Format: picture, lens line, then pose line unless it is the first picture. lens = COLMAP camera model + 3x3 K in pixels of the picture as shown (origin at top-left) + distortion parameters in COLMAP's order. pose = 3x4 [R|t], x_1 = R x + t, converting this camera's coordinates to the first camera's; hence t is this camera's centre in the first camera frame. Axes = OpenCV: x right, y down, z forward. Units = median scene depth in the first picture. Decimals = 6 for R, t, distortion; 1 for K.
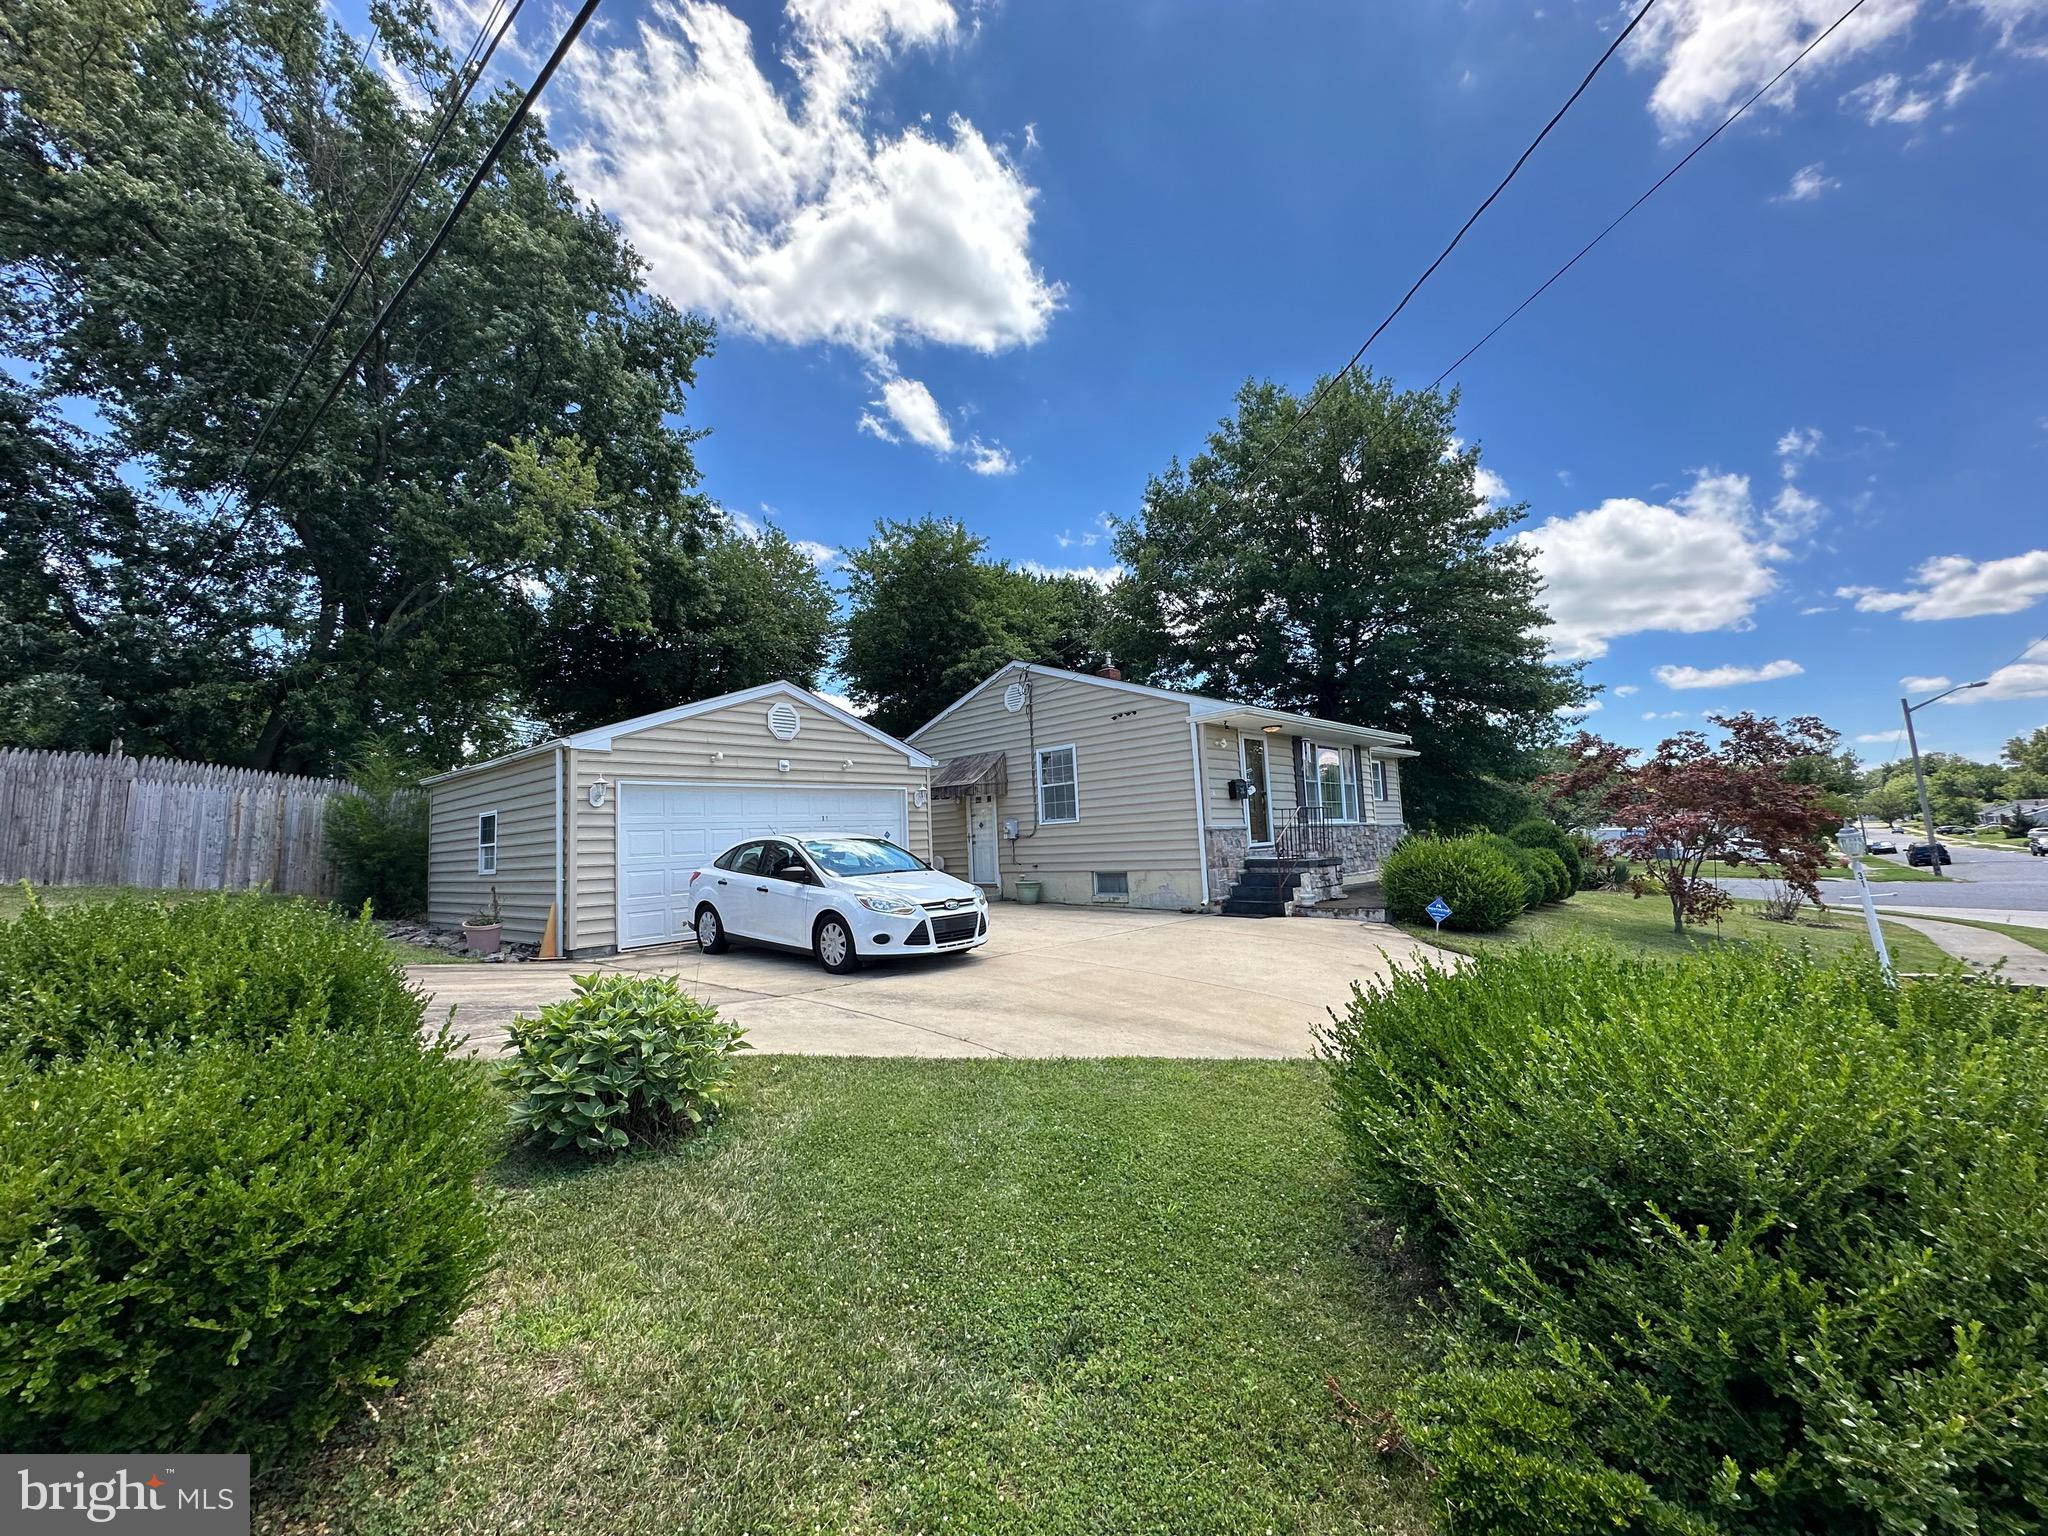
lens RADIAL K [[814.0, 0, 1024.0], [0, 814.0, 768.0], [0, 0, 1]] dist [-0.000223, 0.000016]
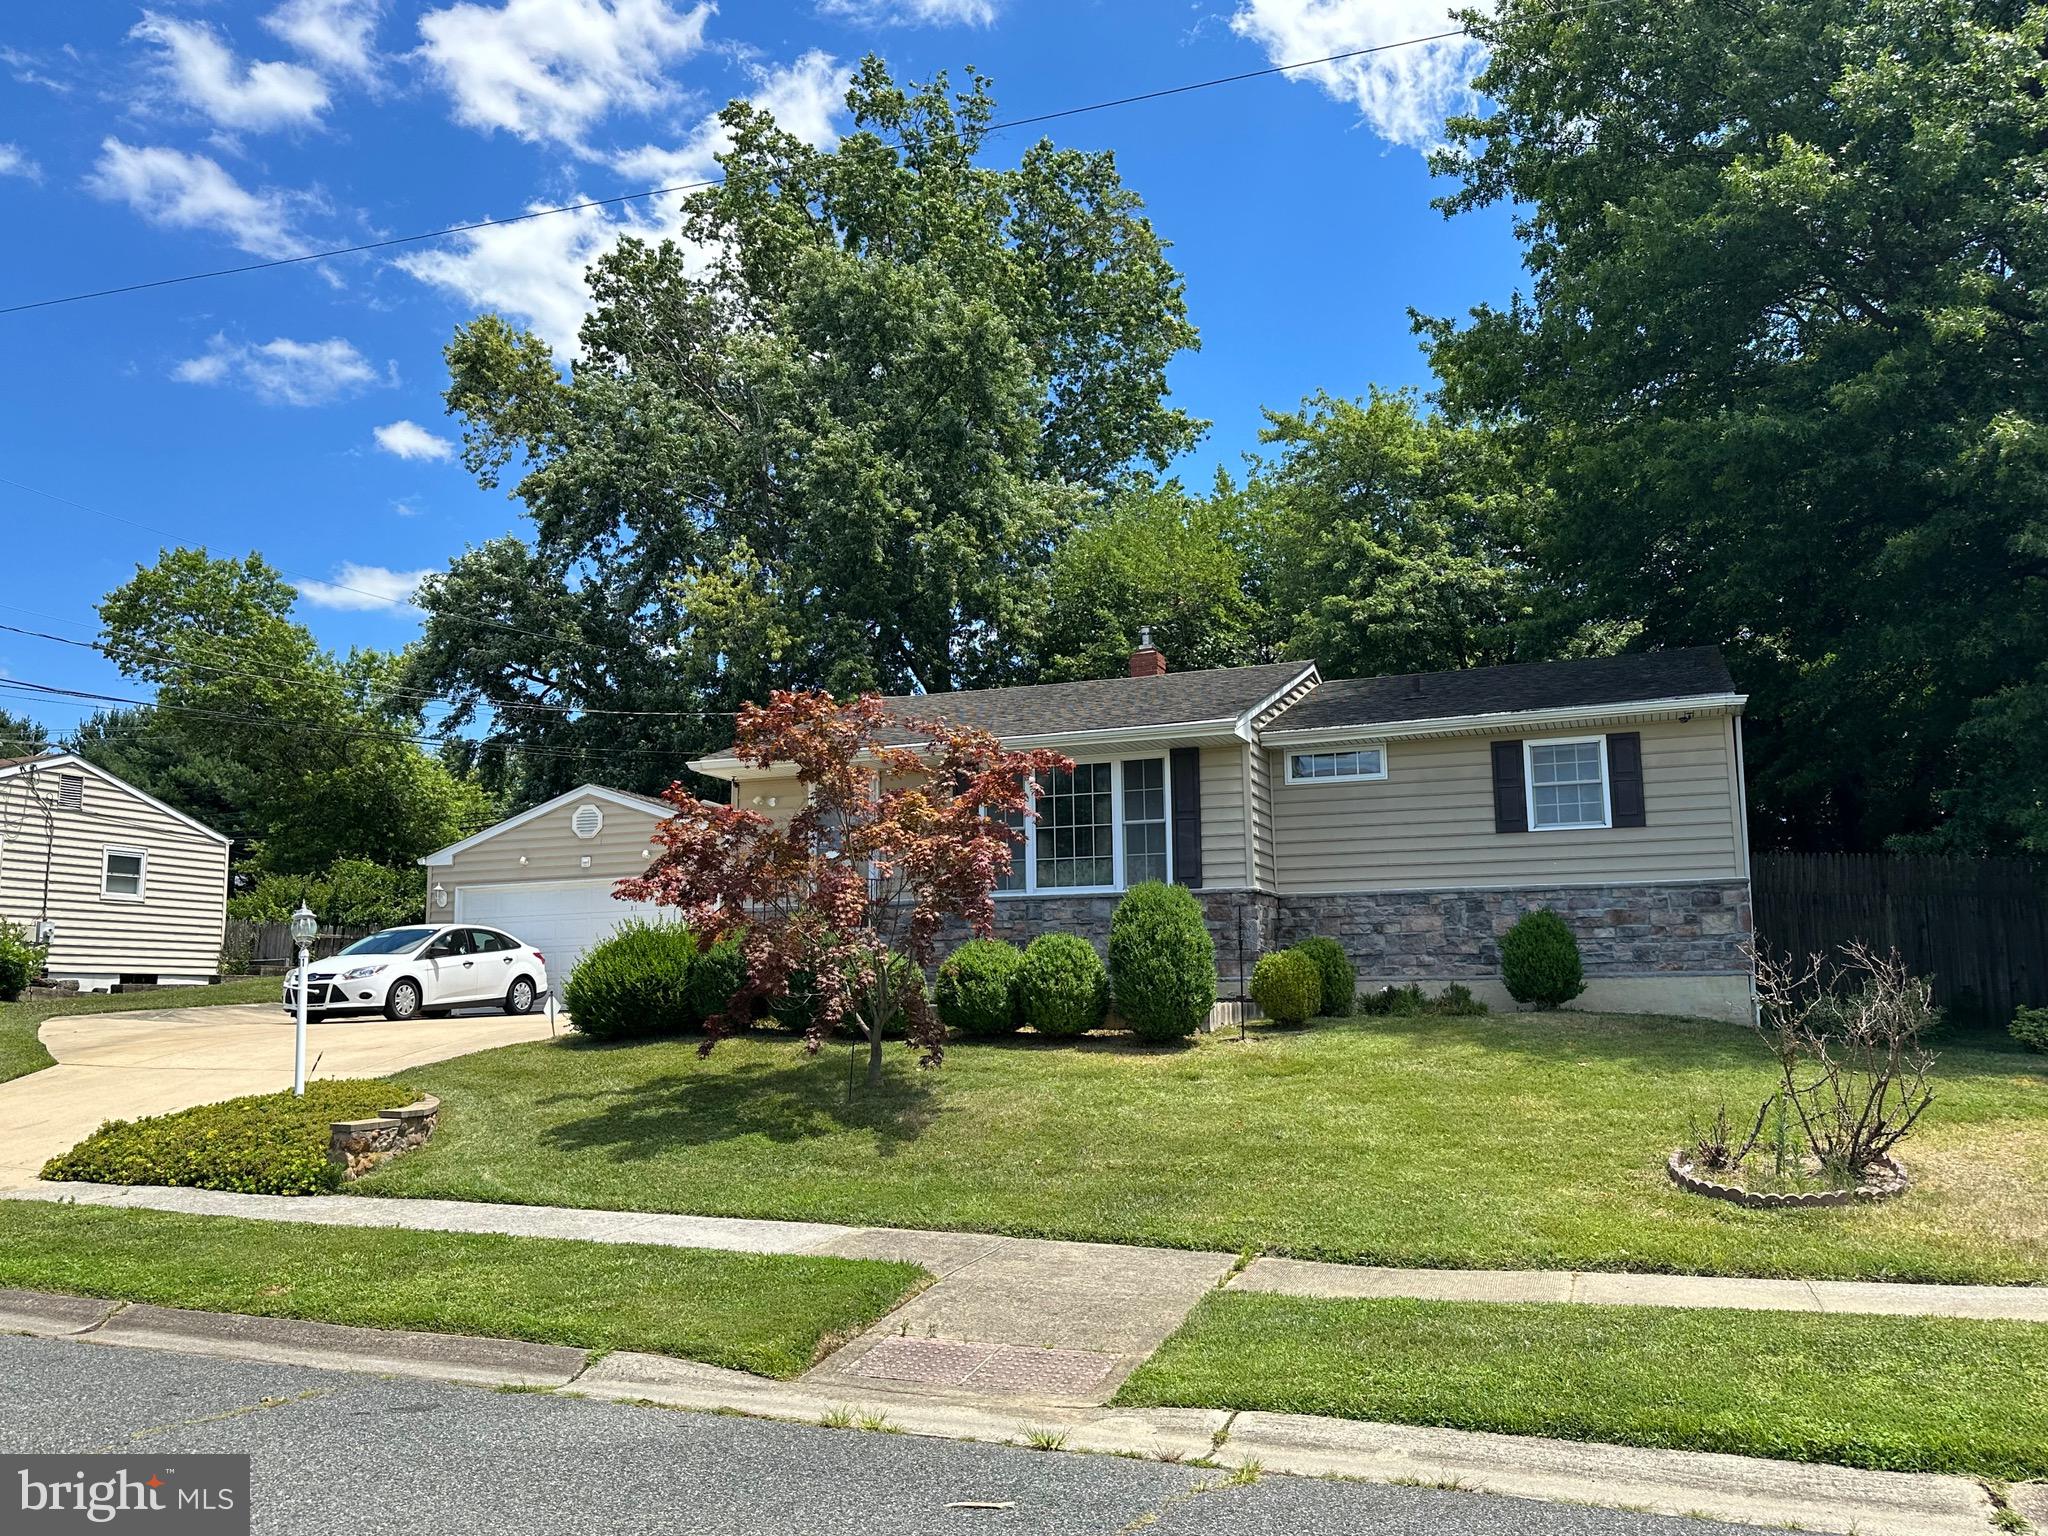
lens RADIAL K [[1664.0, 0, 1024.0], [0, 1664.0, 768.0], [0, 0, 1]] dist [0.003592, -0.257773]
pose [[0.358264, -0.086518, -0.929603, 1.867999], [0.085644, 0.994544, -0.059555, 0.054155], [0.929684, -0.058278, 0.363719, 0.651906]]
